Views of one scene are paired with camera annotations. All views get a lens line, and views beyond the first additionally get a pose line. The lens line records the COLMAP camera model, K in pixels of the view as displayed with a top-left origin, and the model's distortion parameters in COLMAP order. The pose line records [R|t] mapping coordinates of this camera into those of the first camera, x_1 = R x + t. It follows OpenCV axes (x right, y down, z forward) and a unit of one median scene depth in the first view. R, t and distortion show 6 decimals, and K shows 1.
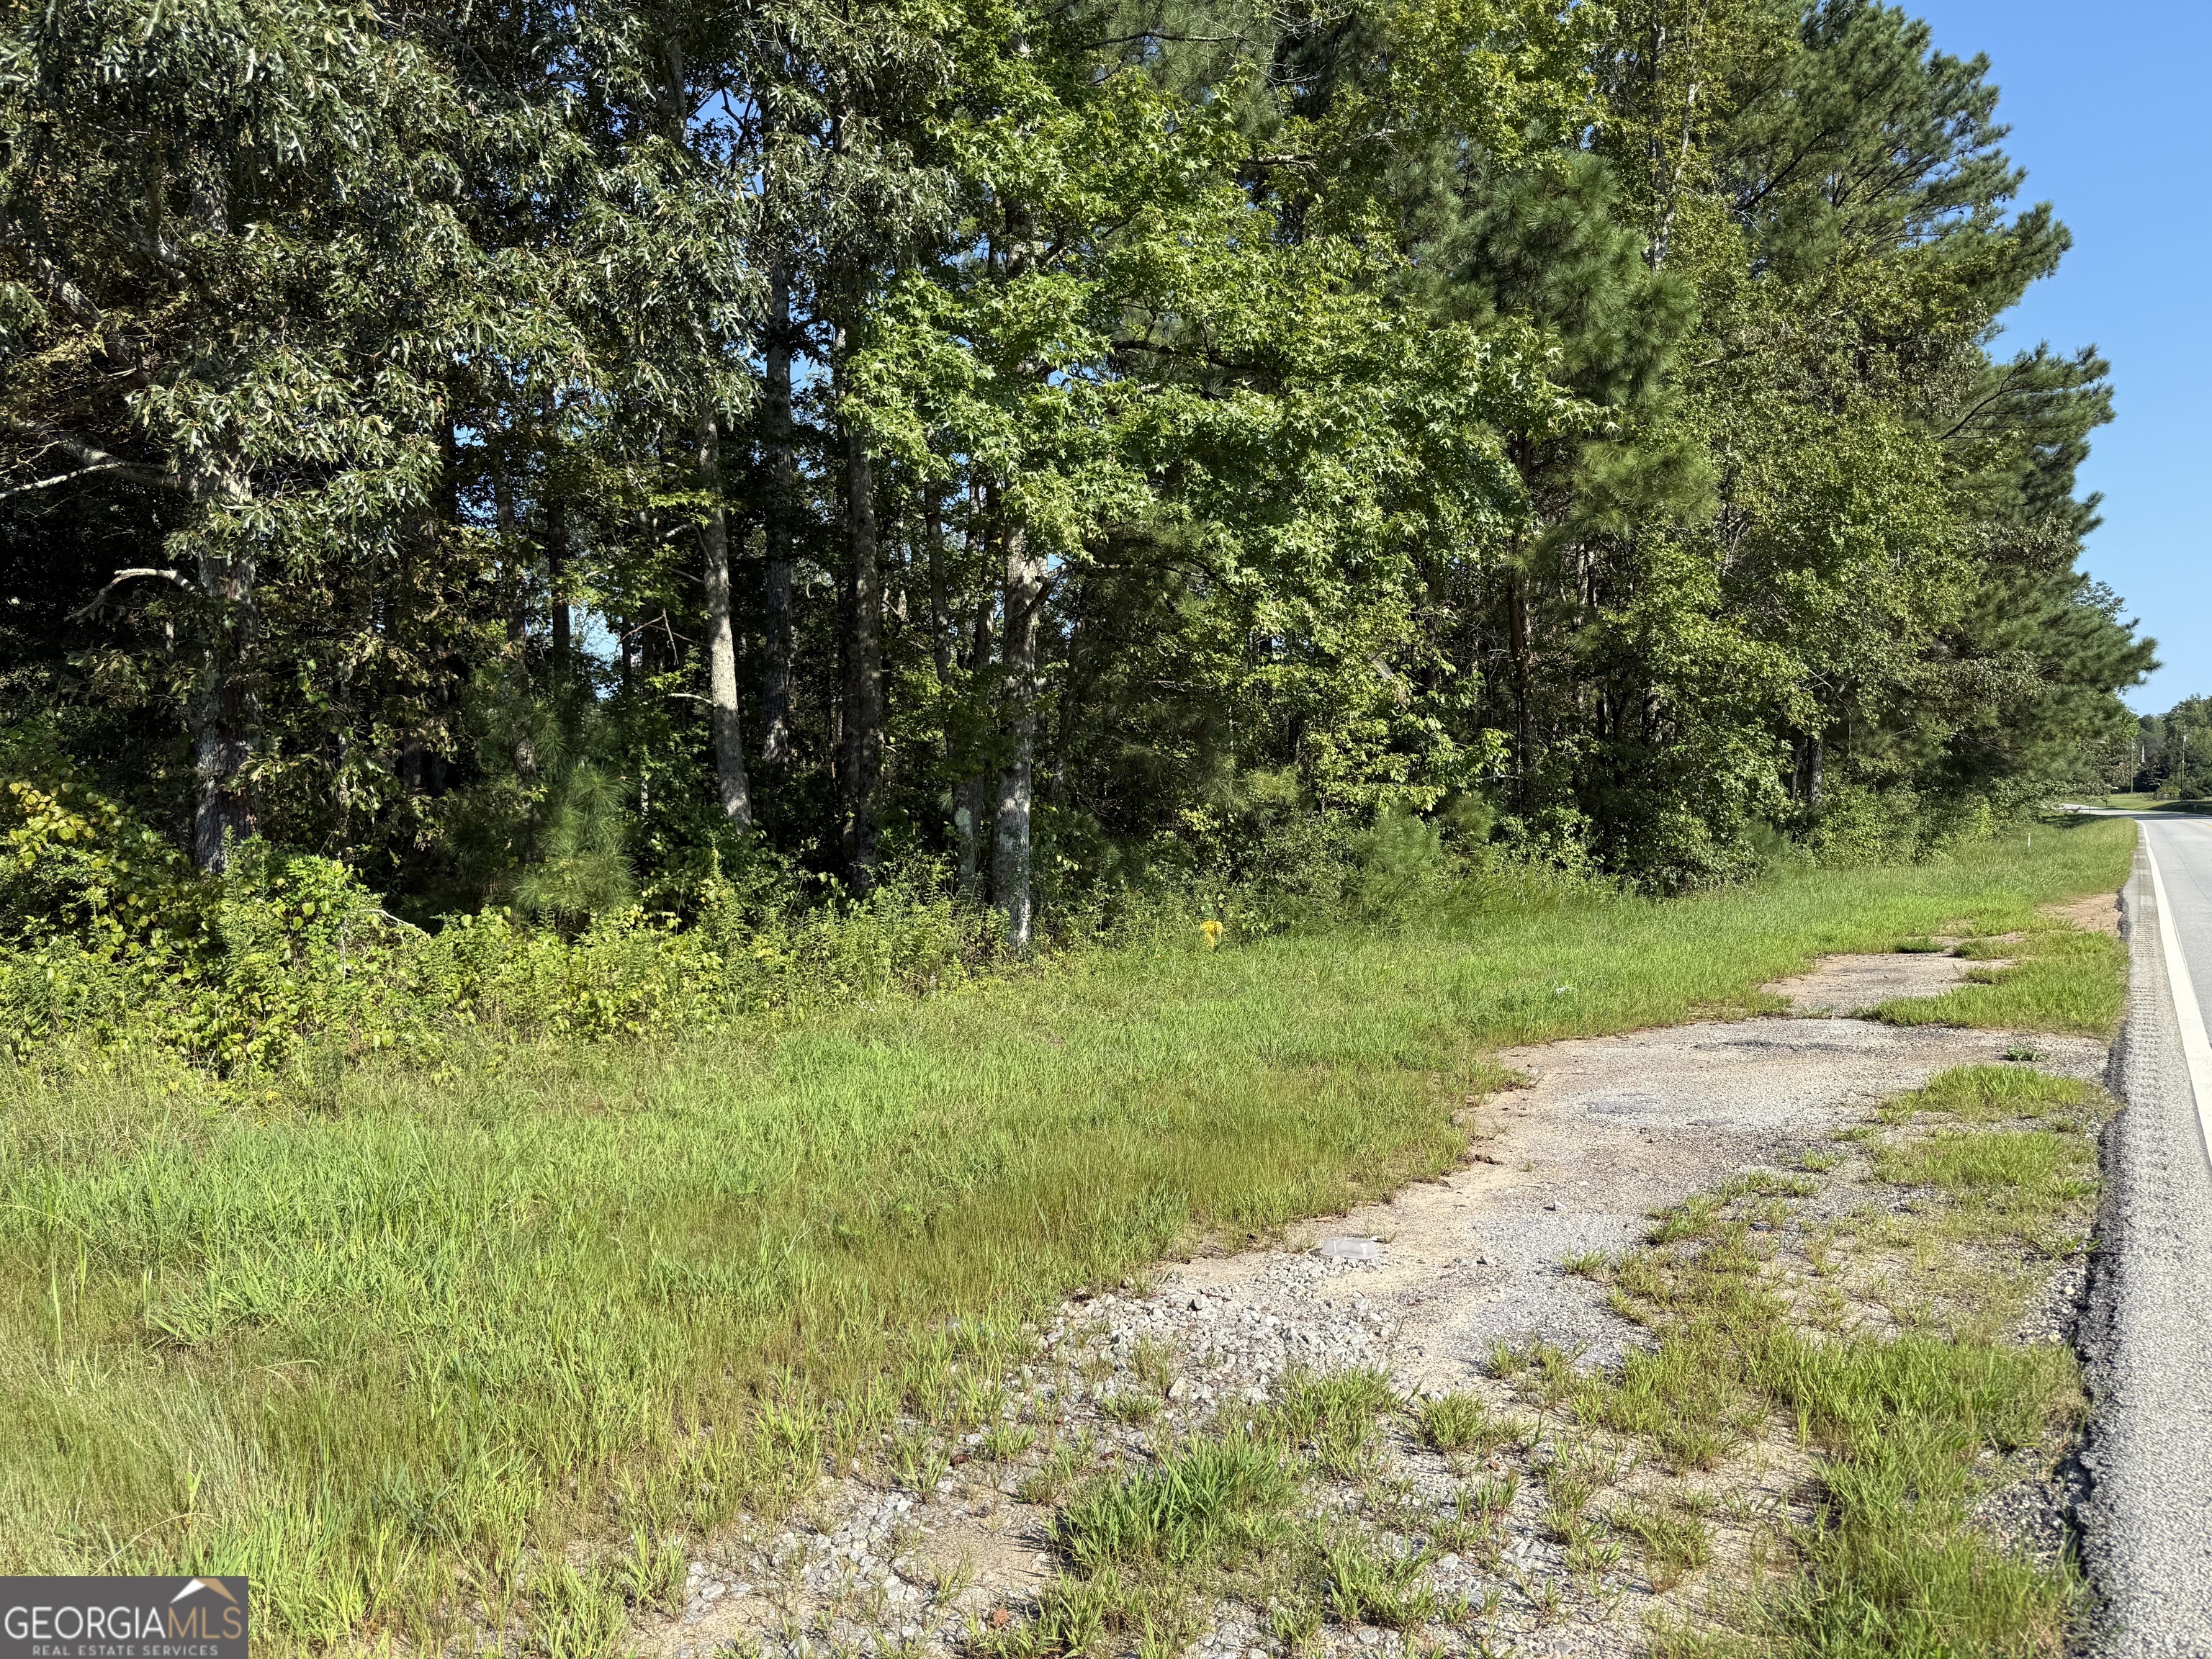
lens RADIAL K [[1524.2, 0, 1106.0], [0, 1524.2, 829.5], [0, 0, 1]] dist [-0.002171, -0.019539]
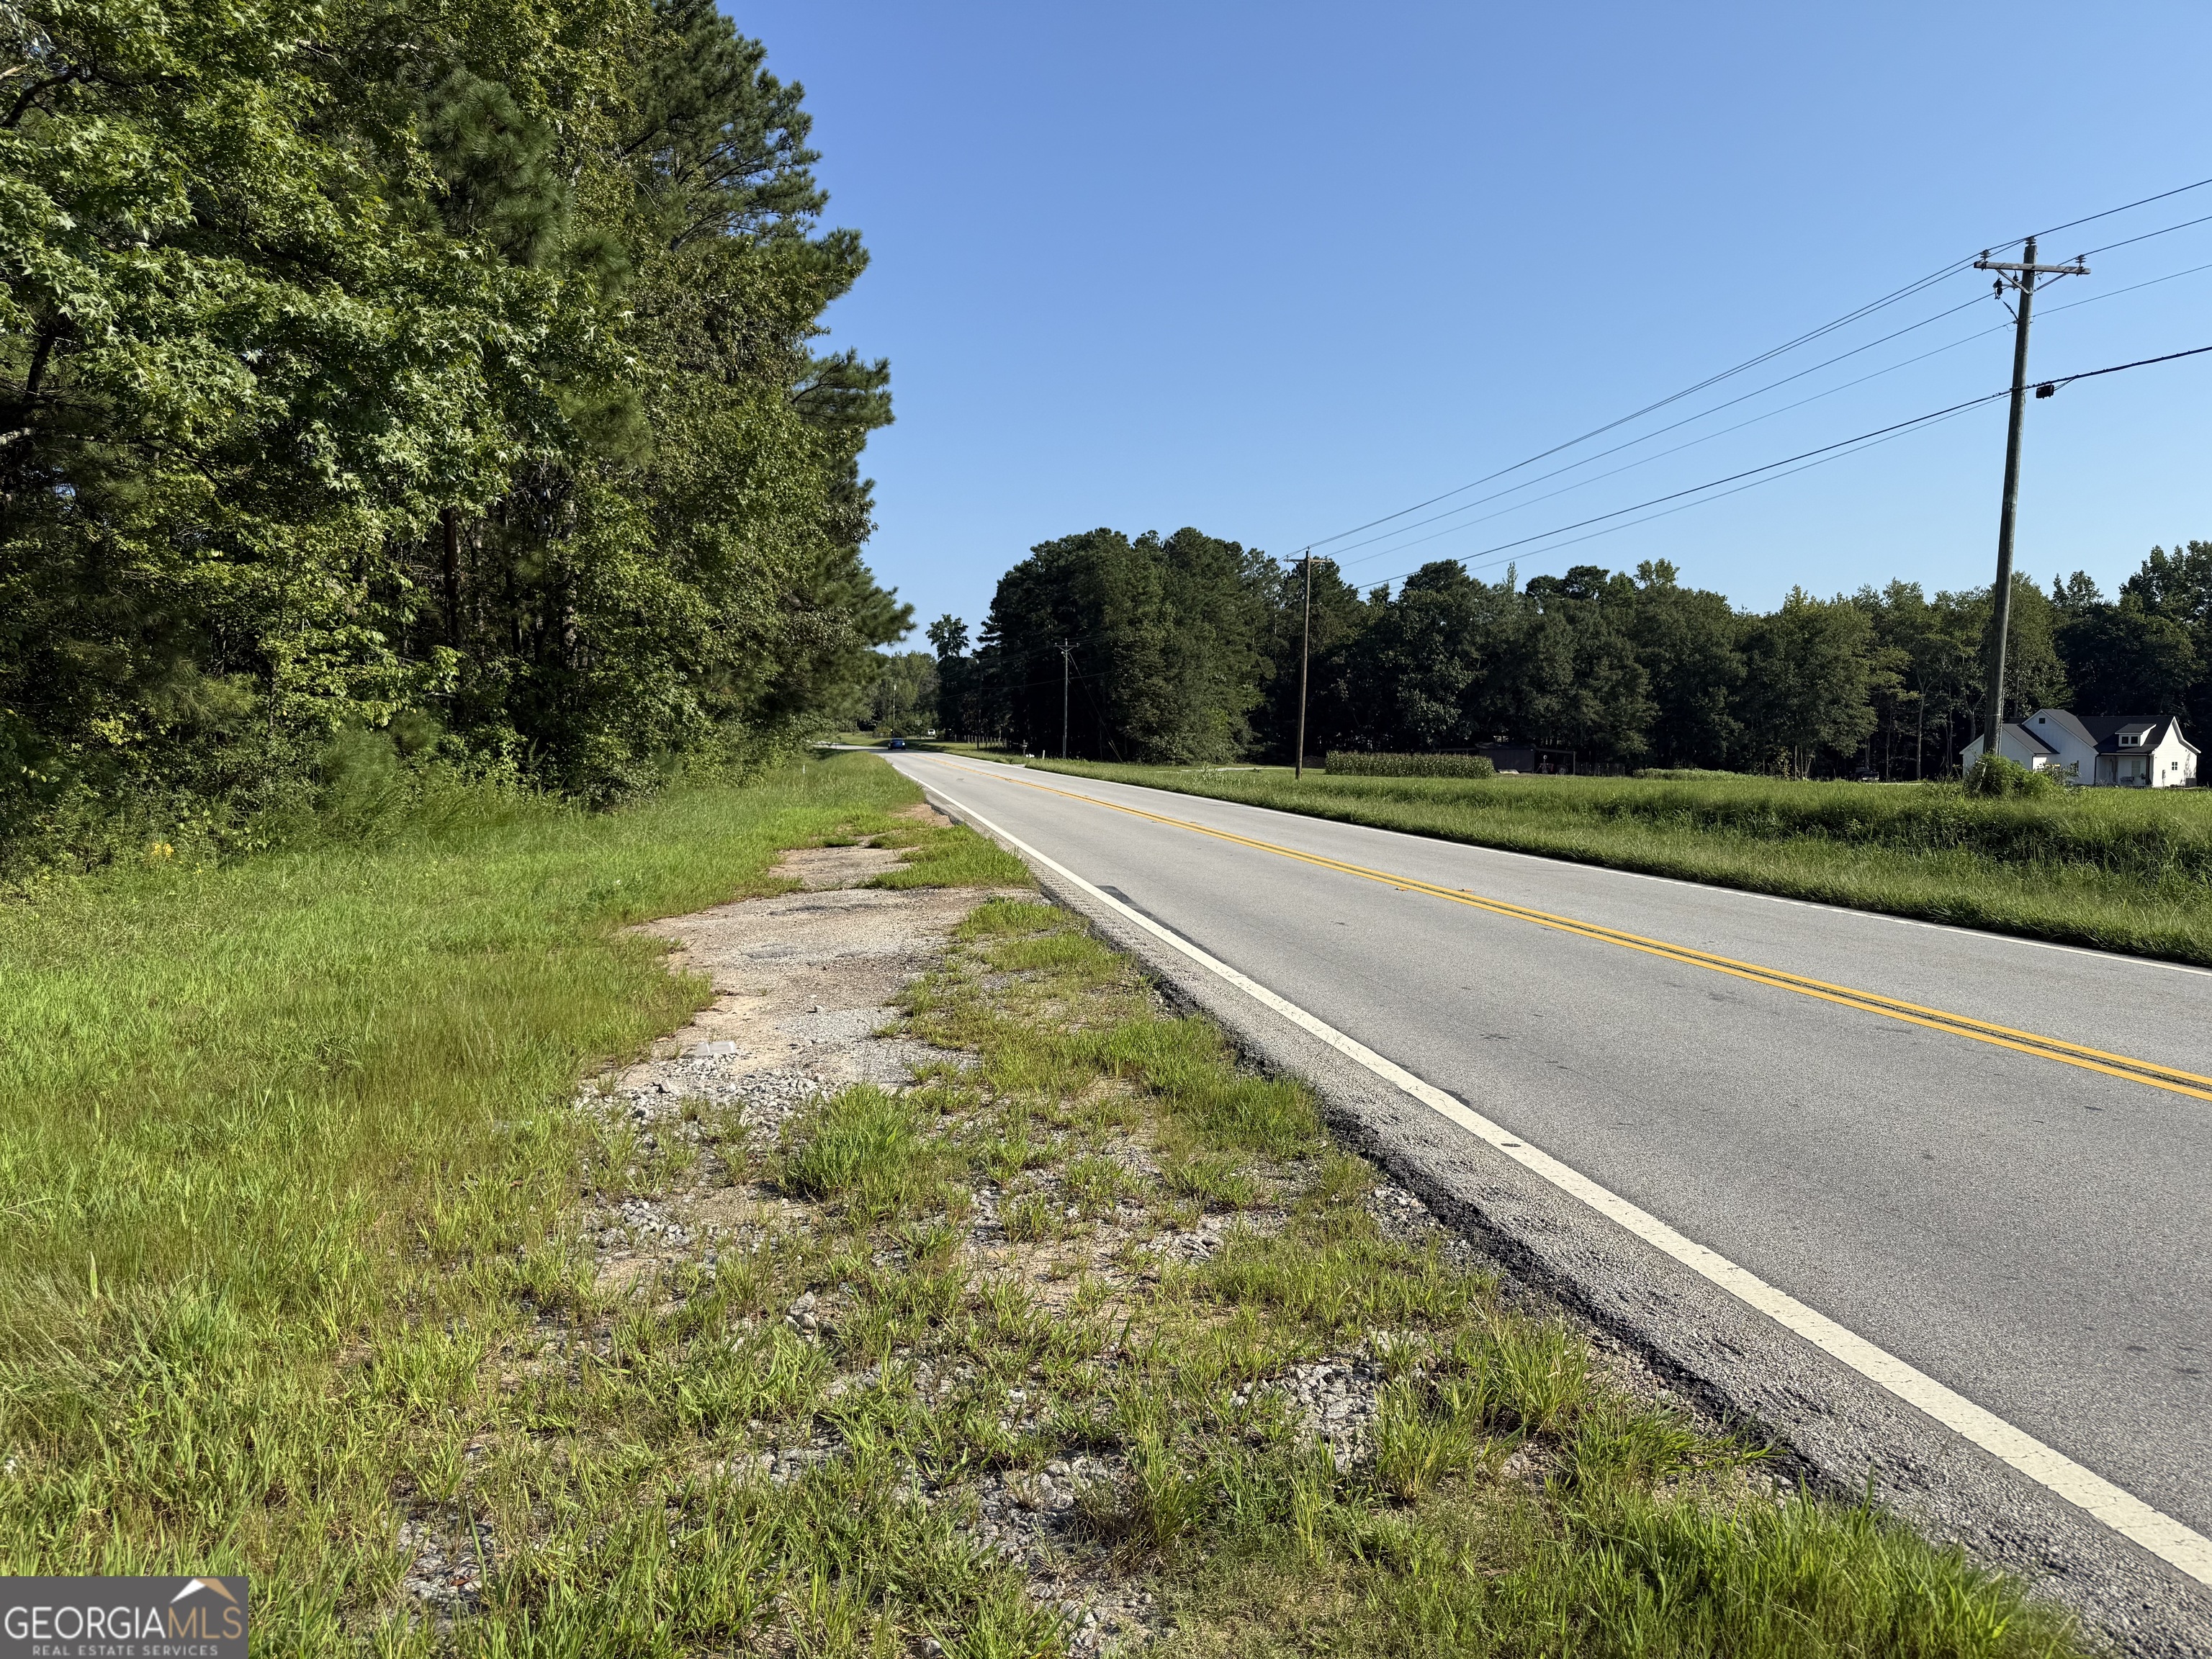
lens RADIAL K [[1531.6, 0, 1106.0], [0, 1531.6, 829.5], [0, 0, 1]] dist [-0.004139, -0.038488]
pose [[0.723409, -0.022733, 0.690046, -0.125009], [-0.007966, 0.999116, 0.041266, 0.009492], [-0.690374, -0.035349, 0.722588, -0.040069]]
